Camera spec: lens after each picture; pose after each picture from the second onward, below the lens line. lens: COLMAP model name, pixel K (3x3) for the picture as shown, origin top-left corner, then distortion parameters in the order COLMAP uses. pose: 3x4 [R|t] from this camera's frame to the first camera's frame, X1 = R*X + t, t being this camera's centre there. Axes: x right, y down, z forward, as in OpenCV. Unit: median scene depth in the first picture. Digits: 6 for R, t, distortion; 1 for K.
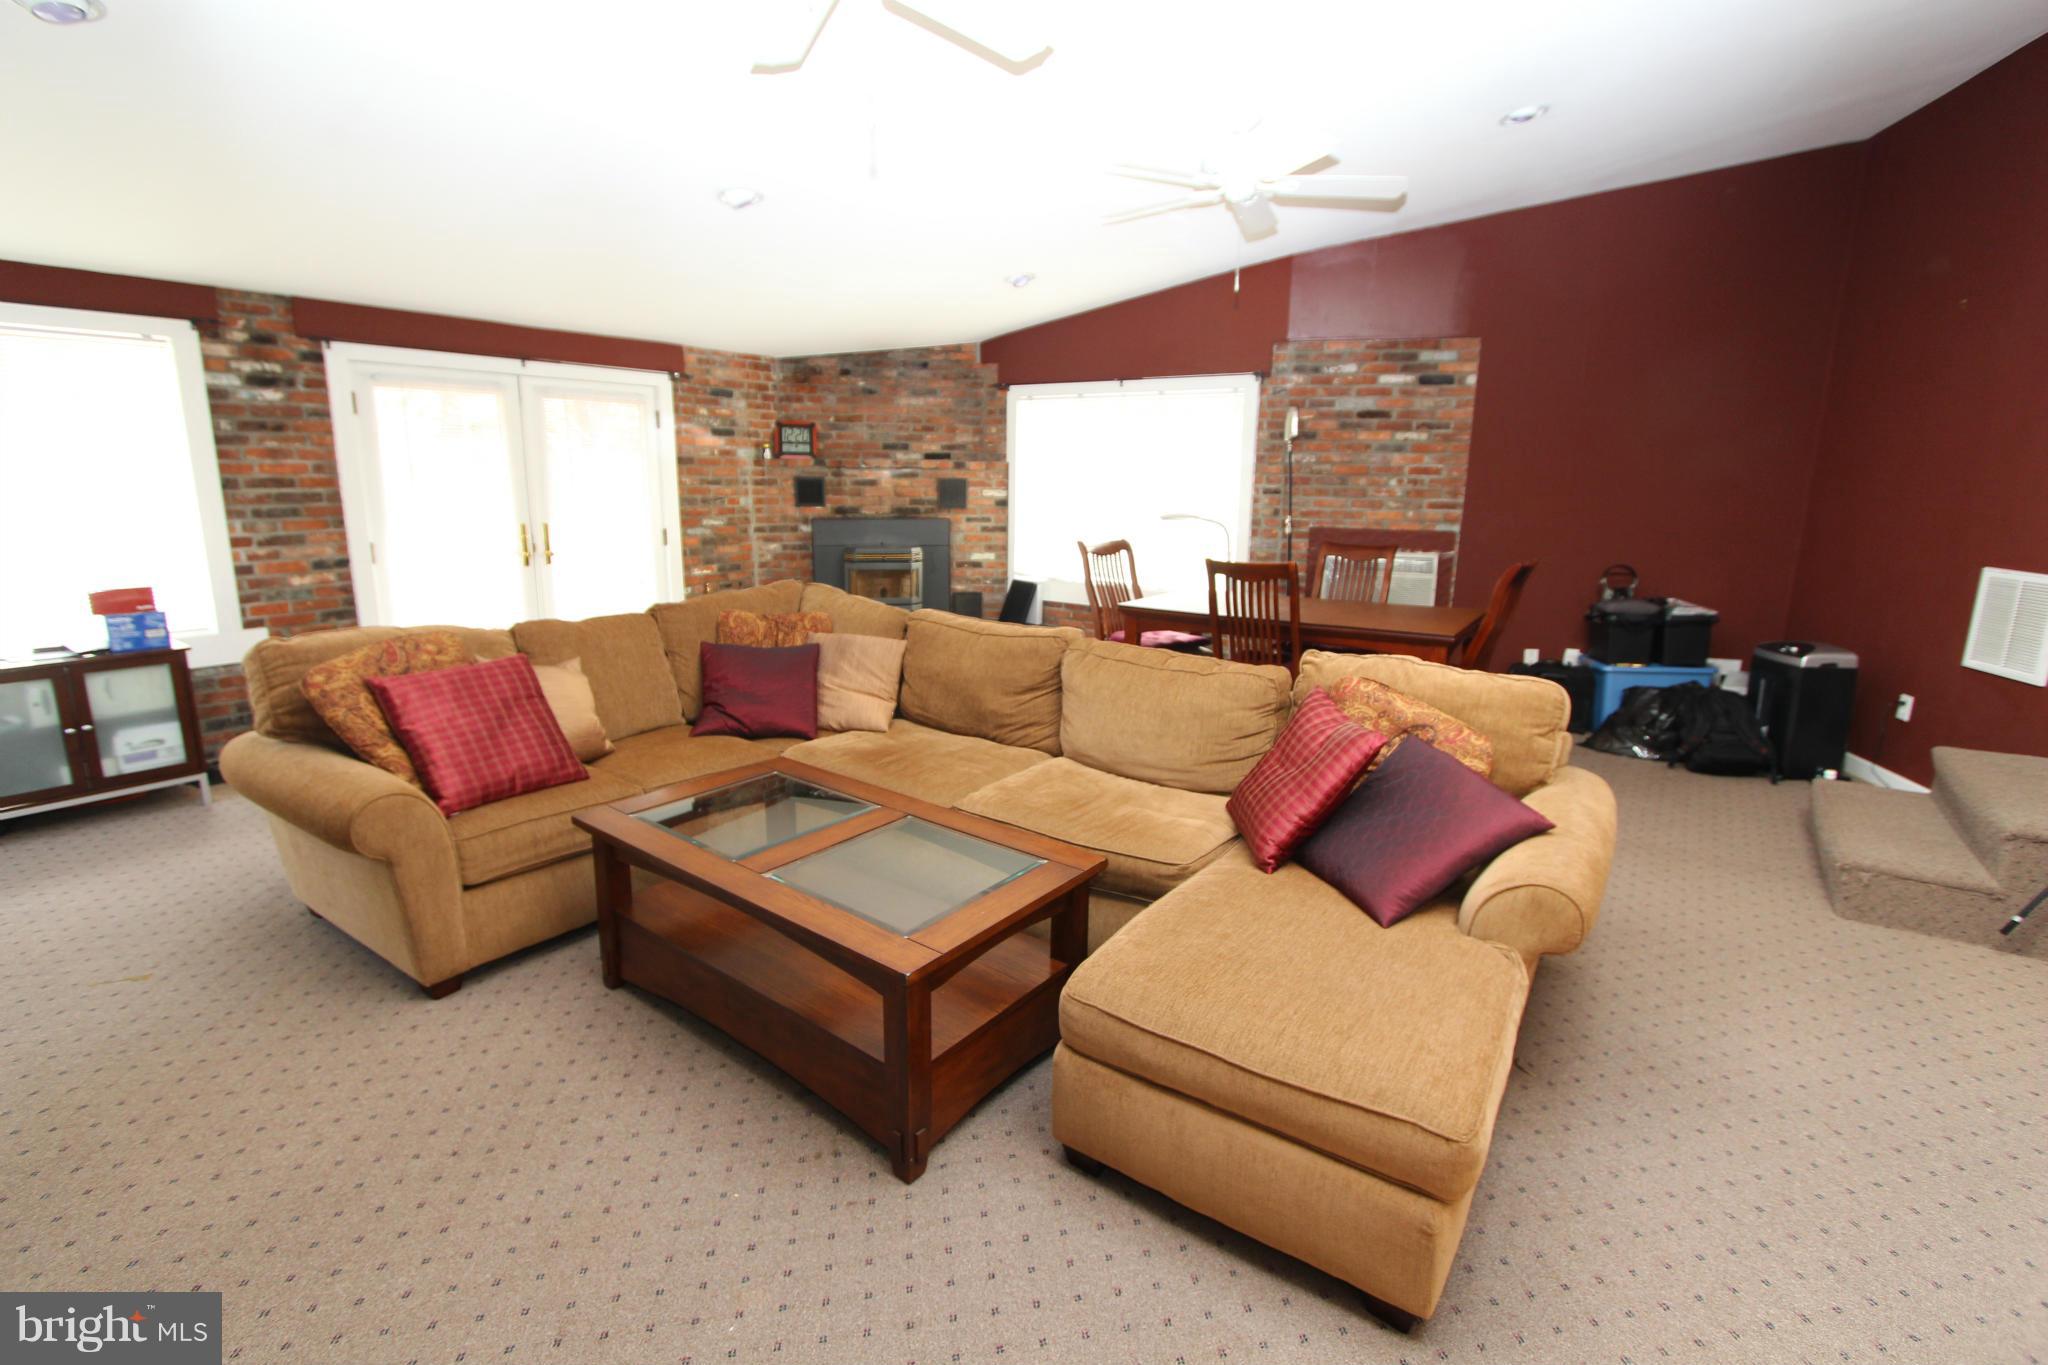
lens RADIAL K [[915.1, 0, 1016.8], [0, 915.1, 663.9], [0, 0, 1]] dist [-0.018134, 0.000257]
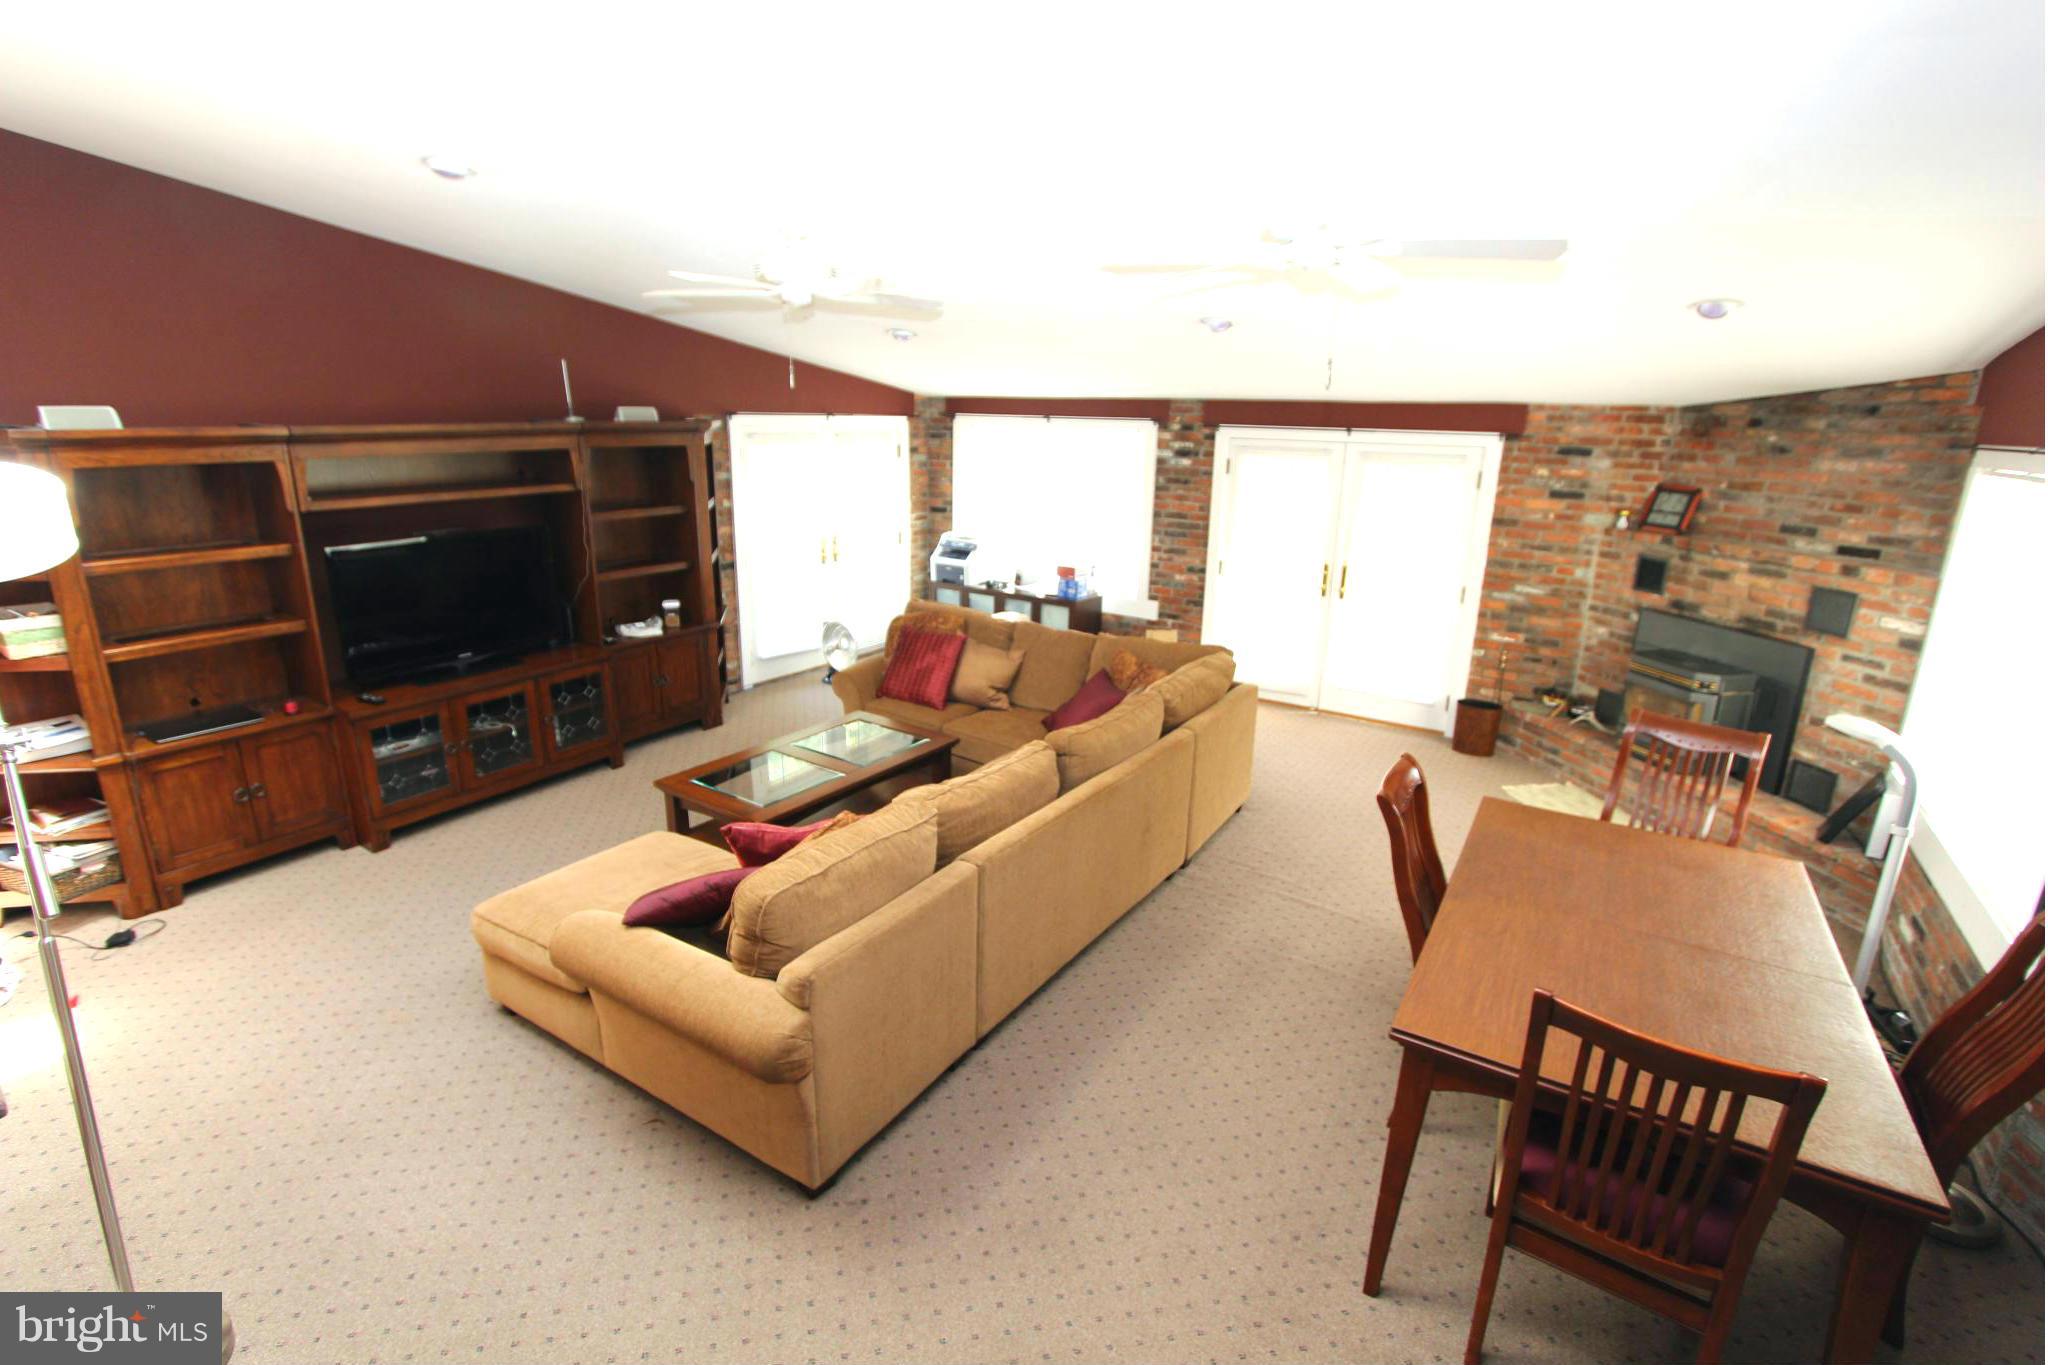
lens RADIAL K [[930.4, 0, 1024.4], [0, 930.4, 667.8], [0, 0, 1]] dist [-0.018838, 0.001164]
pose [[0.053042, 0.251813, -0.966321, 0.540731], [-0.226997, 0.945391, 0.233898, -0.175121], [0.972450, 0.206945, 0.107306, 0.397848]]
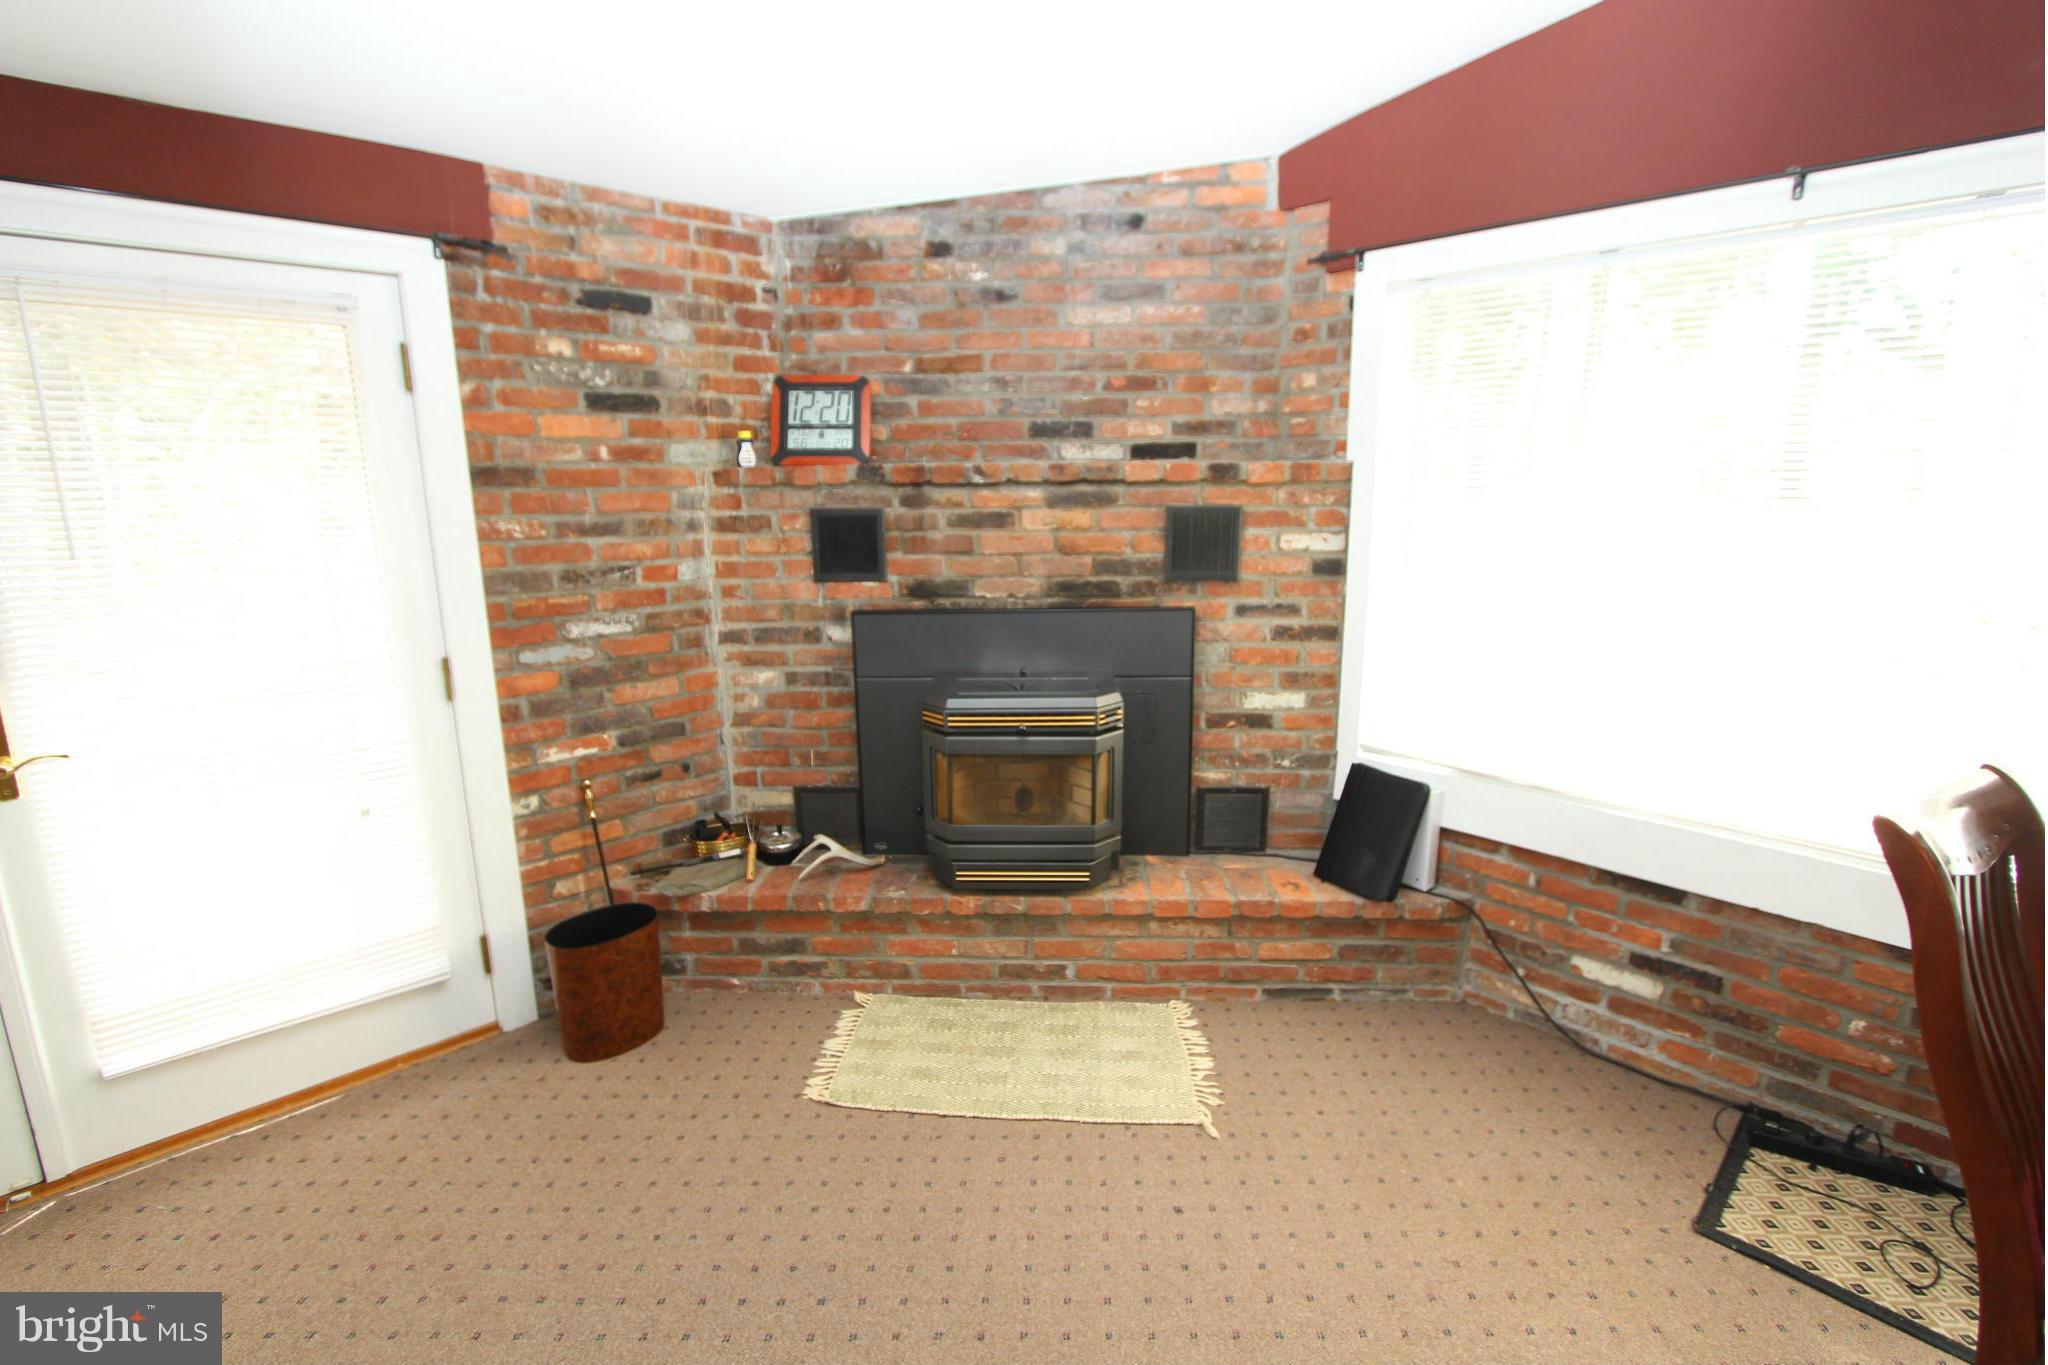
lens RADIAL K [[930.4, 0, 1024.4], [0, 930.4, 667.8], [0, 0, 1]] dist [-0.018838, 0.001164]
pose [[0.981892, 0.015955, -0.188769, -0.070534], [-0.017532, 0.999824, -0.006684, -0.132264], [0.188629, 0.009873, 0.981999, 0.607928]]
